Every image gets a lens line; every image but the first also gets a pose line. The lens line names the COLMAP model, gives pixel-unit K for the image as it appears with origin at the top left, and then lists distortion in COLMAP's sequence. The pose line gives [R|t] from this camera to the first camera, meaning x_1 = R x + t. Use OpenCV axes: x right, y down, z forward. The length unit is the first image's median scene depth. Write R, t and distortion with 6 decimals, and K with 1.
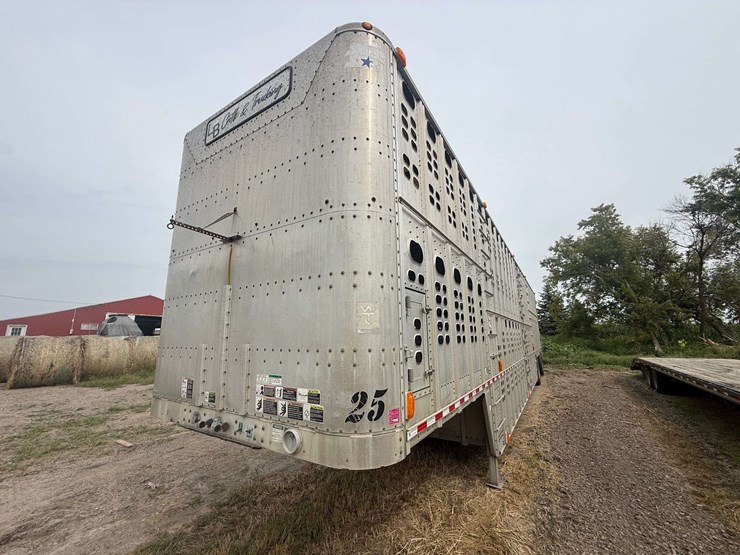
lens RADIAL K [[299.8, 0, 366.0], [0, 299.8, 277.1], [0, 0, 1]] dist [-0.001396, 0.001205]
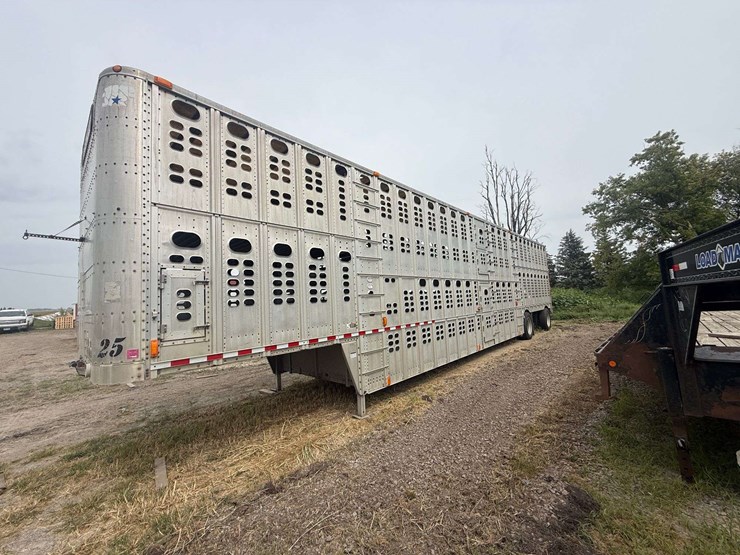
lens RADIAL K [[299.8, 0, 364.4], [0, 299.8, 278.7], [0, 0, 1]] dist [-0.001396, 0.001205]
pose [[0.982267, -0.055621, -0.179047, 0.809212], [0.077952, 0.989684, 0.120203, -0.007537], [0.170514, -0.132028, 0.976470, -0.133160]]
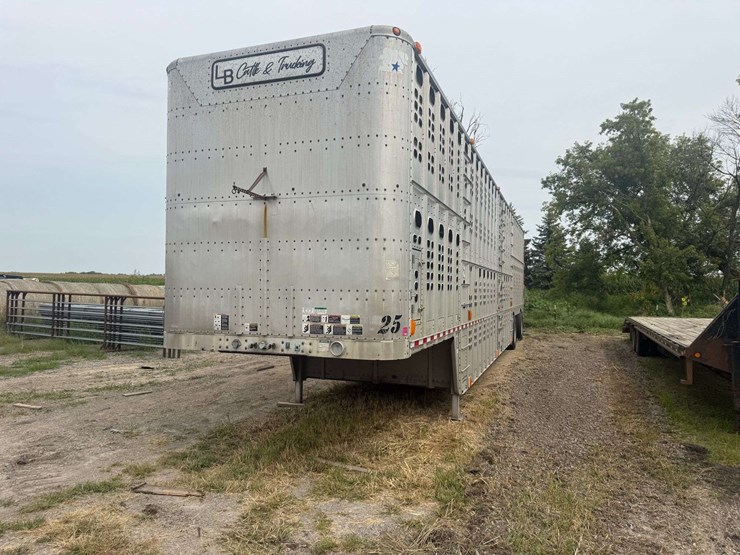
lens RADIAL K [[530.6, 0, 368.1], [0, 530.6, 283.1], [0, 0, 1]] dist [0.051819, -0.060679]
pose [[0.976066, 0.022589, 0.216297, -0.364176], [-0.062799, 0.981498, 0.180883, -0.145543], [-0.208209, -0.190137, 0.959425, -0.822597]]
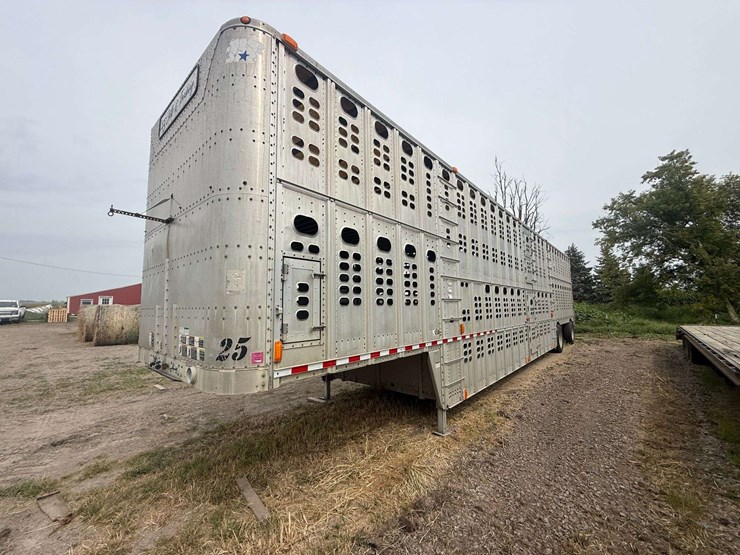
lens RADIAL K [[299.8, 0, 364.4], [0, 299.8, 278.4], [0, 0, 1]] dist [-0.001396, 0.001205]
pose [[0.987499, -0.017355, -0.156667, 0.386945], [0.033676, 0.994201, 0.102127, 0.006212], [0.153986, -0.106127, 0.982357, -0.076558]]
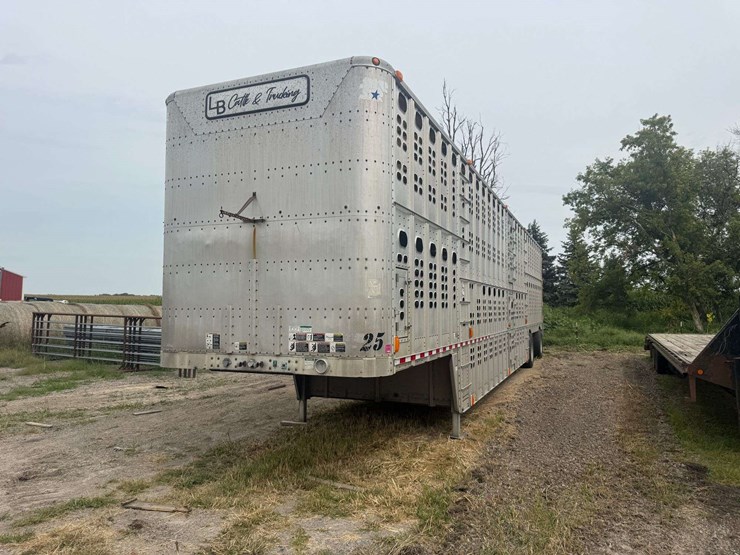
lens RADIAL K [[530.6, 0, 374.2], [0, 530.6, 277.4], [0, 0, 1]] dist [0.051819, -0.060679]
pose [[0.984297, 0.021062, 0.175259, -0.250936], [-0.045683, 0.989425, 0.137662, -0.158997], [-0.170507, -0.143507, 0.974850, -0.884655]]
